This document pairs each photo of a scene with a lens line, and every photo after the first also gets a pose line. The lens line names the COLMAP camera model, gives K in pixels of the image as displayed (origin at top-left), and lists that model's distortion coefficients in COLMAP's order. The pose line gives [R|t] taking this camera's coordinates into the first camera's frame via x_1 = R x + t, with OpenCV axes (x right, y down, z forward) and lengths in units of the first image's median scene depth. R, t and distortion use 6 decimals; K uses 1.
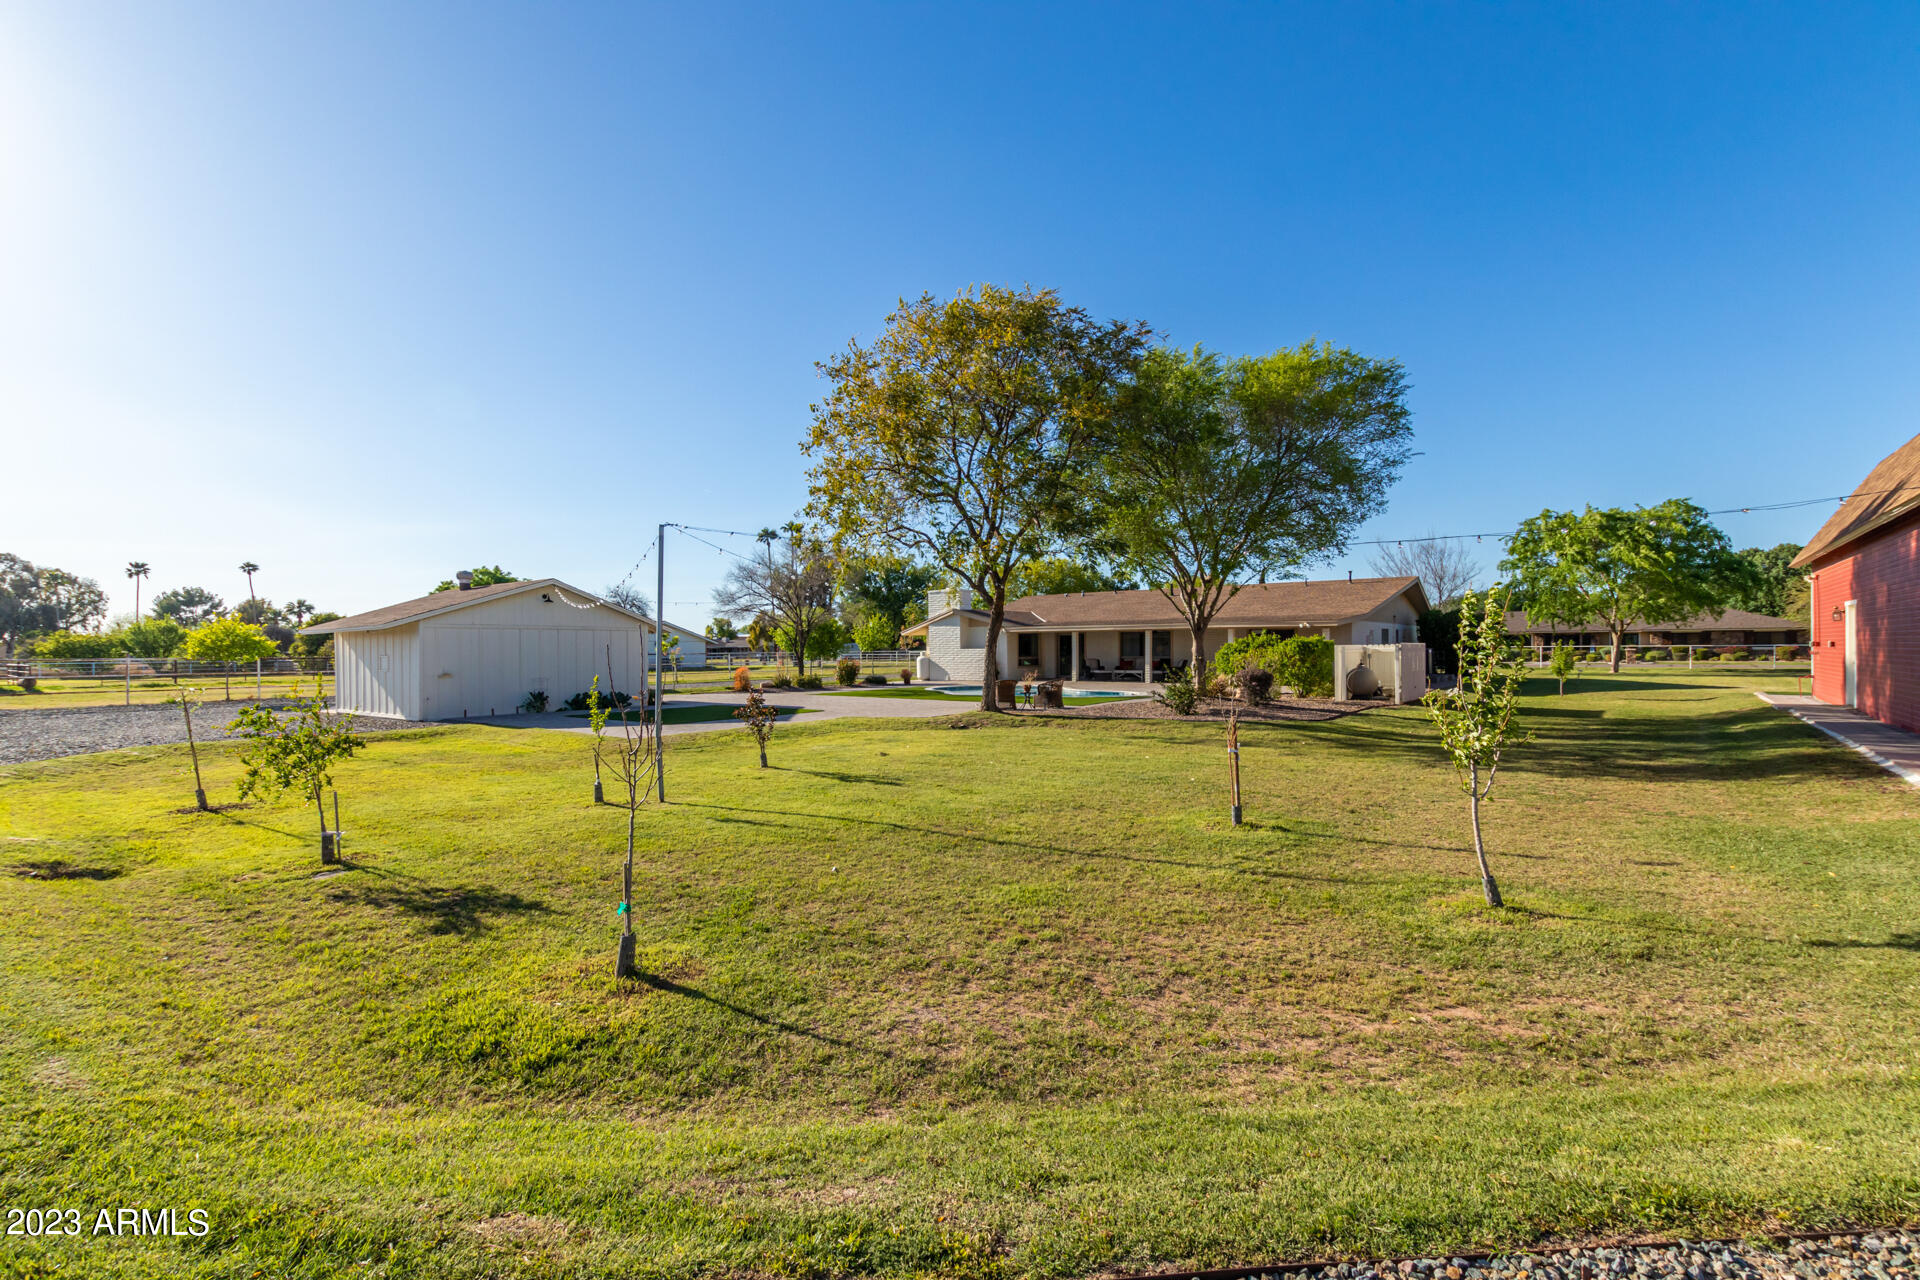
lens RADIAL K [[867.7, 0, 955.8], [0, 867.7, 617.9], [0, 0, 1]] dist [0.003943, -0.000162]
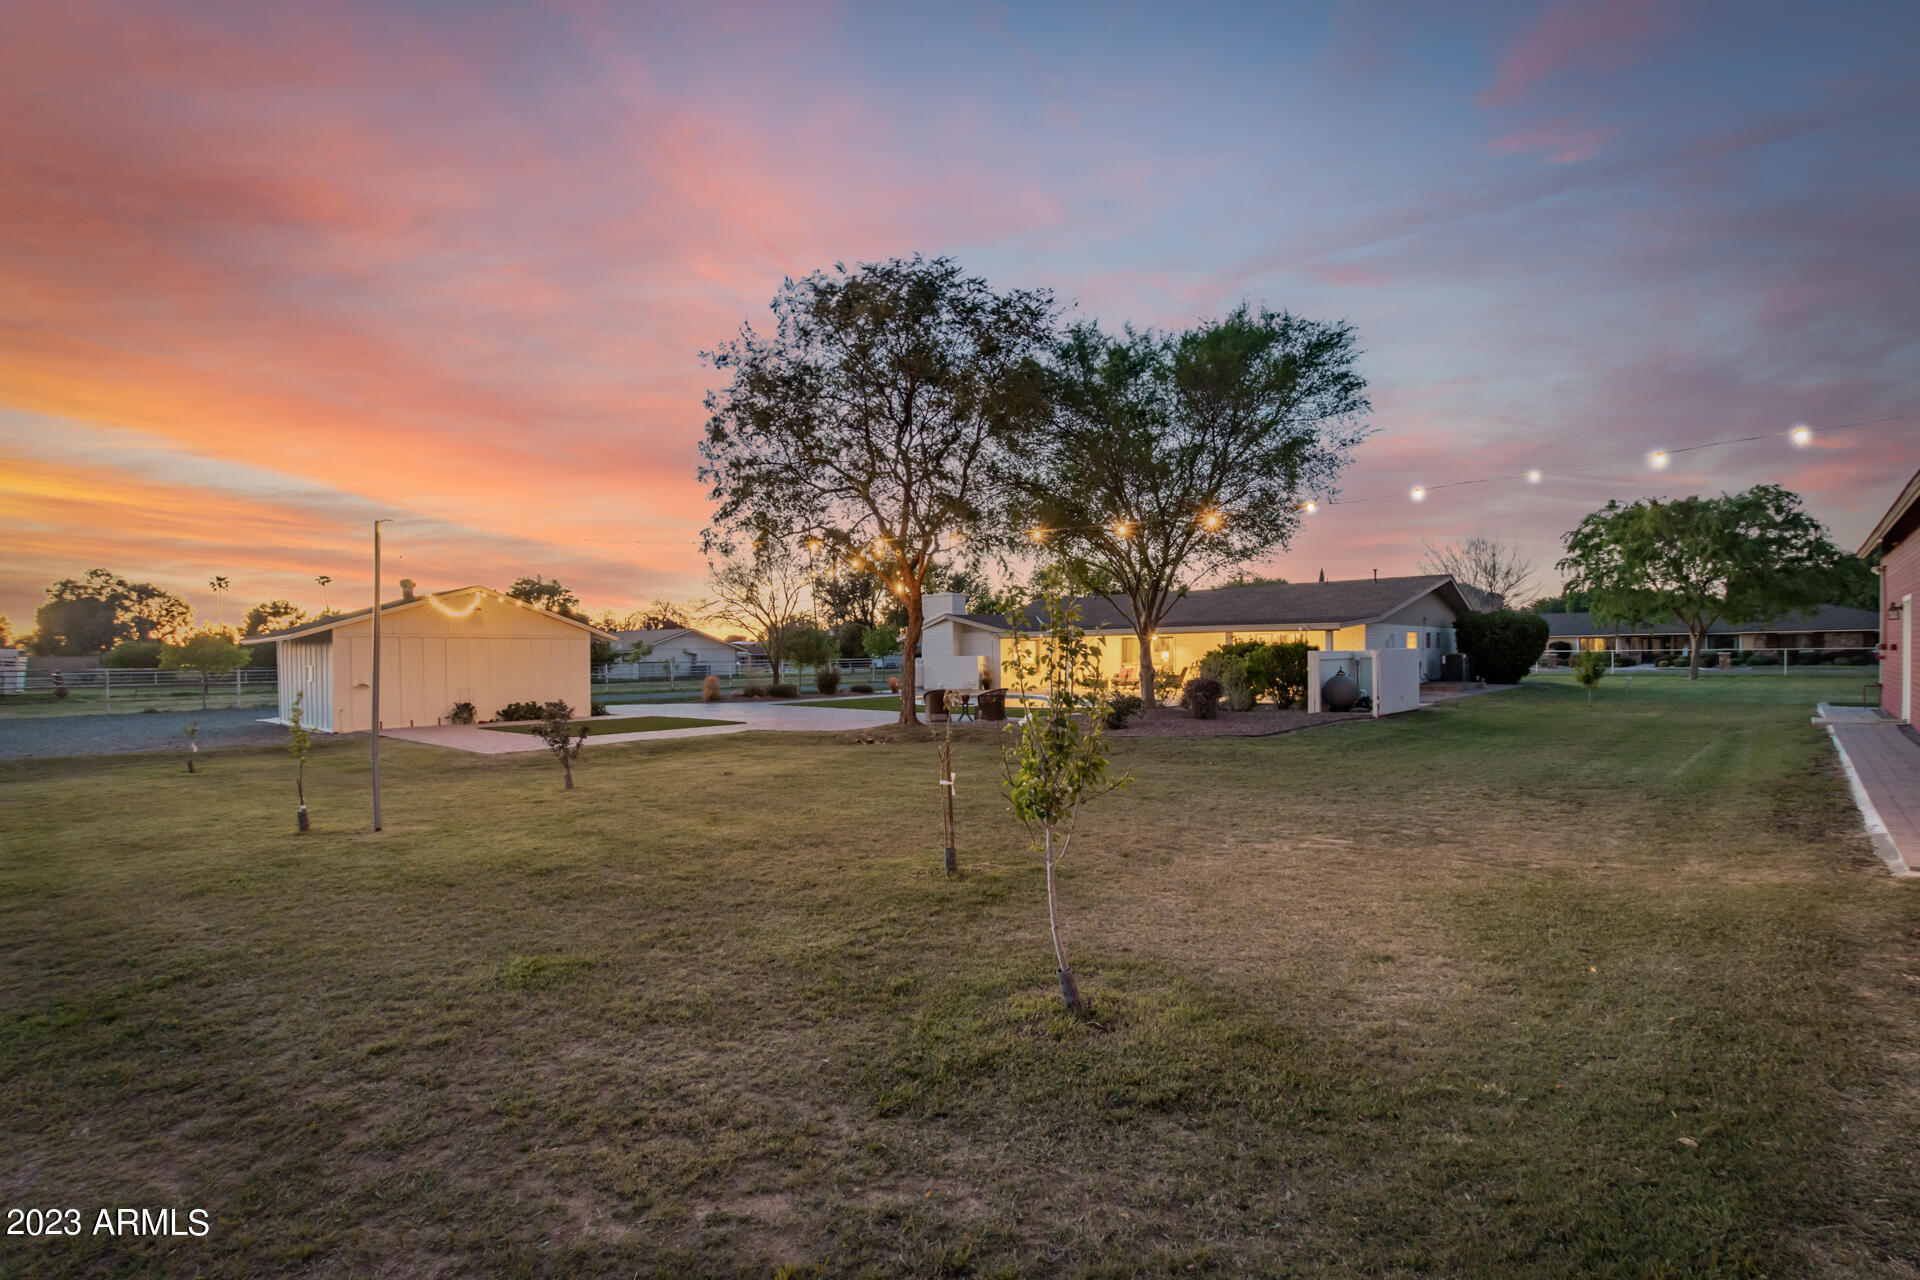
lens RADIAL K [[879.0, 0, 956.3], [0, 879.0, 648.4], [0, 0, 1]] dist [0.004495, -0.000837]
pose [[0.996845, -0.004794, -0.079224, 0.180804], [0.007015, 0.999589, 0.027785, 0.000763], [0.079058, -0.028254, 0.996470, 0.078682]]
